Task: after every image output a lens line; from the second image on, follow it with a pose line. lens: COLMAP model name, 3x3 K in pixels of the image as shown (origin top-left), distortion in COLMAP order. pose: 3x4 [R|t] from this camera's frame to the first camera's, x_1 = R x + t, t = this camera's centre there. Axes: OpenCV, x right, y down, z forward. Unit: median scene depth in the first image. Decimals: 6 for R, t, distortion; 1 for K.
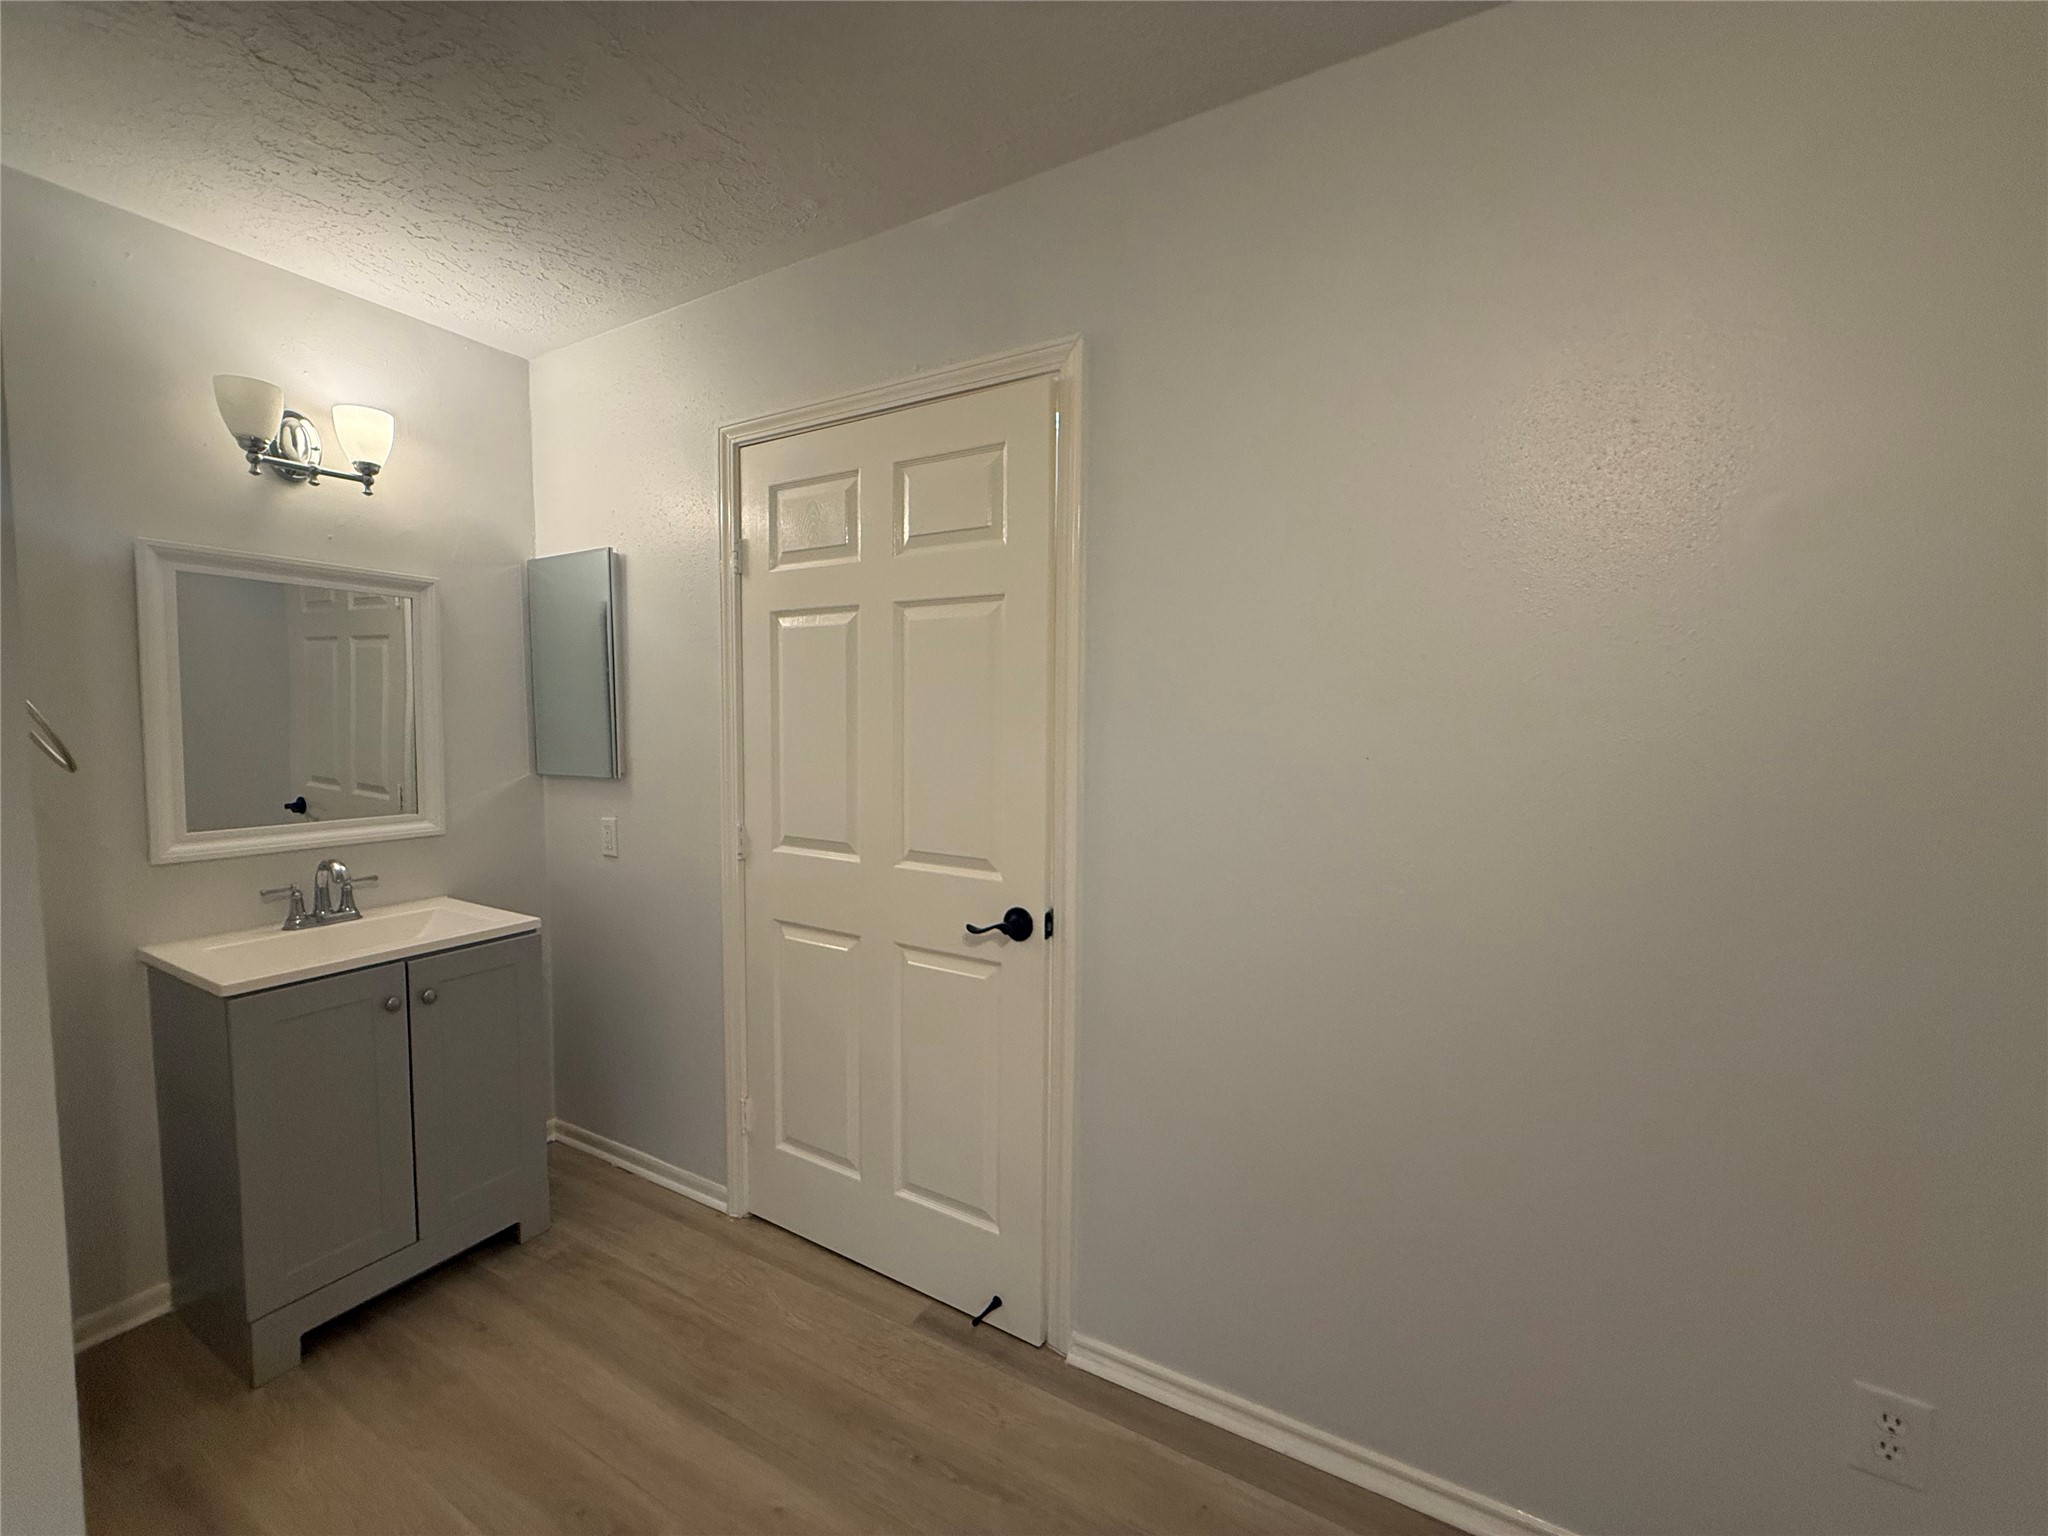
lens RADIAL K [[818.9, 0, 1020.6], [0, 818.9, 767.5], [0, 0, 1]] dist [0.000037, 0.000014]
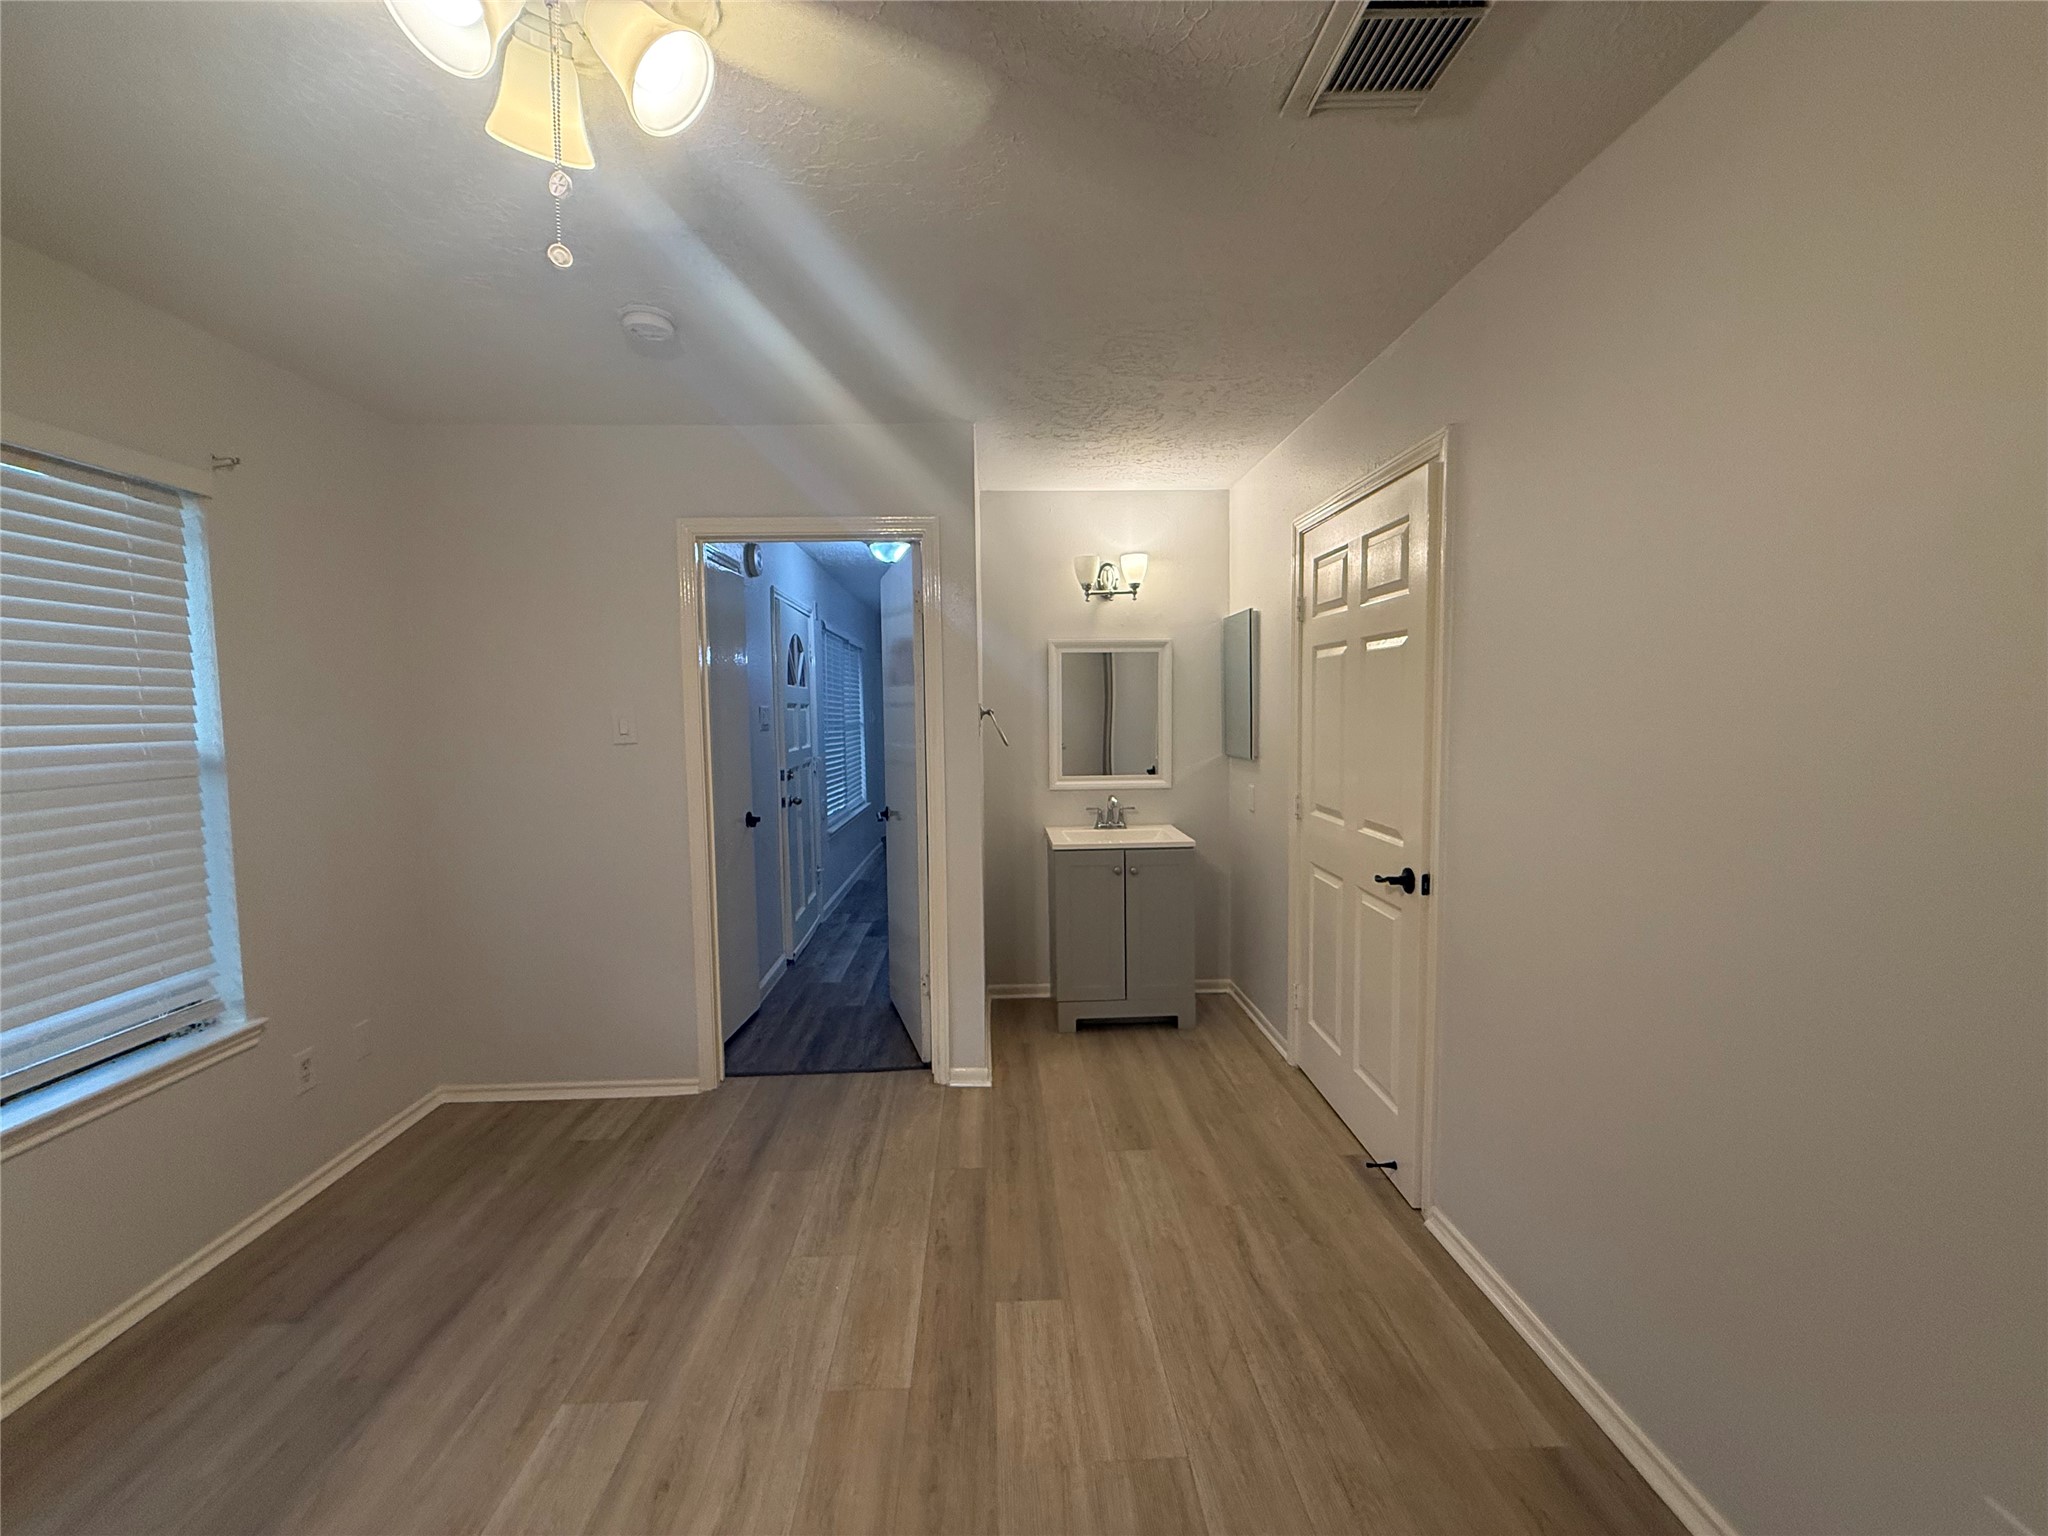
lens RADIAL K [[818.9, 0, 1020.6], [0, 818.9, 767.5], [0, 0, 1]] dist [0.000037, 0.000014]
pose [[0.527172, 0.048369, -0.848381, 0.676348], [-0.032776, 0.998793, 0.036577, -0.015669], [0.849126, 0.008524, 0.528121, -0.196493]]
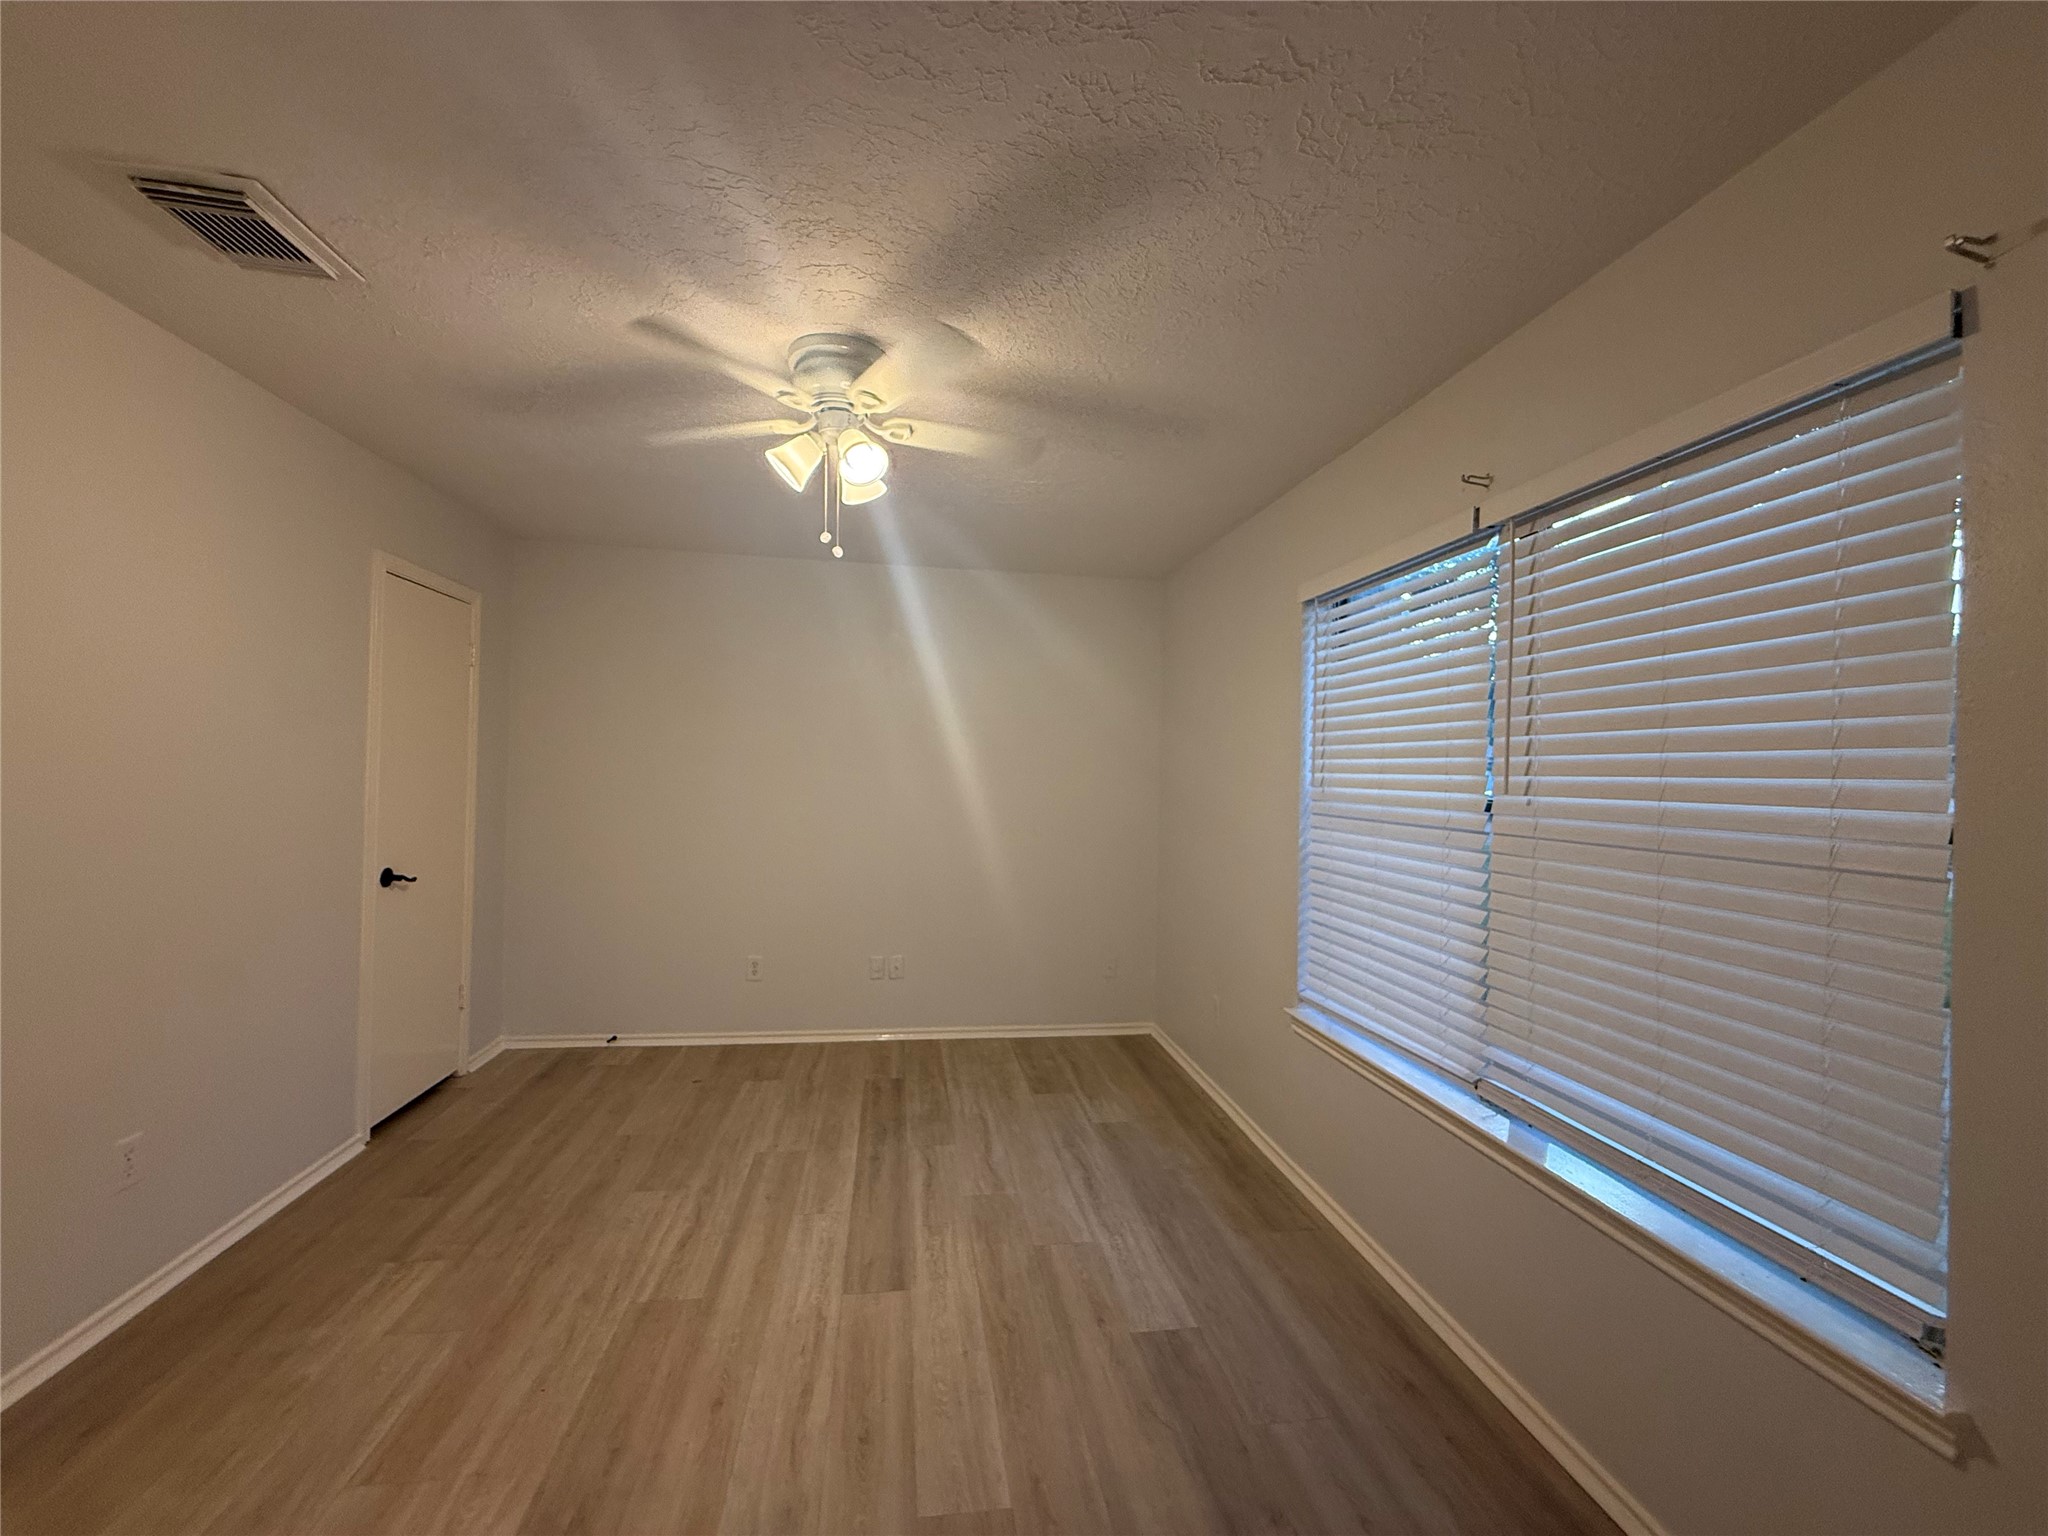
lens RADIAL K [[818.9, 0, 1020.6], [0, 818.9, 767.5], [0, 0, 1]] dist [0.000037, 0.000014]
pose [[-0.623089, -0.014024, 0.782025, -0.865159], [0.020299, 0.999212, 0.034093, -0.041795], [-0.781887, 0.037117, -0.622314, 0.306185]]
